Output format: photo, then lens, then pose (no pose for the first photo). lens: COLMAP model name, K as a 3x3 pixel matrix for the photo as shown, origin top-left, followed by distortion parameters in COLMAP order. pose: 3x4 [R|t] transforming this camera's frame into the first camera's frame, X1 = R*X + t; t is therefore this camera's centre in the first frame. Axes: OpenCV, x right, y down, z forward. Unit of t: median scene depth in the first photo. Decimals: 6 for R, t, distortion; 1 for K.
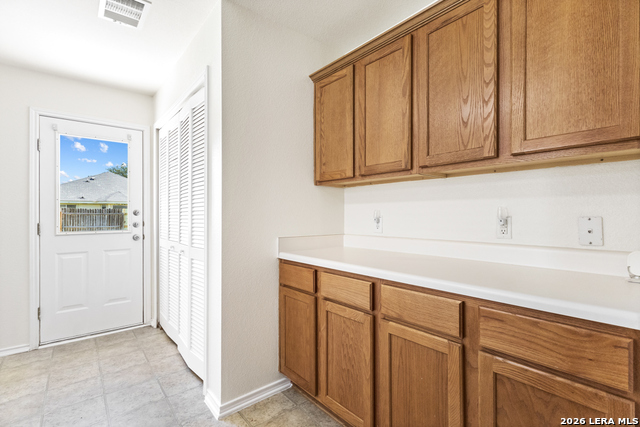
lens RADIAL K [[297.1, 0, 316.6], [0, 297.1, 214.1], [0, 0, 1]] dist [0.002479, -0.000235]
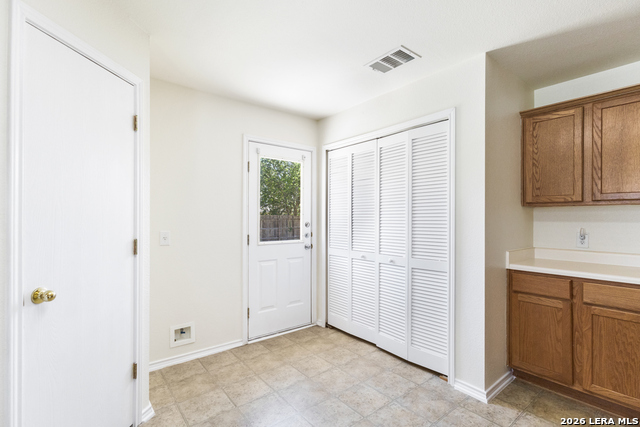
lens RADIAL K [[297.1, 0, 315.8], [0, 297.1, 215.6], [0, 0, 1]] dist [0.002479, -0.000235]
pose [[0.999782, 0.007439, -0.019489, -0.684255], [-0.007562, 0.999952, -0.006235, -0.039364], [0.019442, 0.006381, 0.999791, -0.153736]]
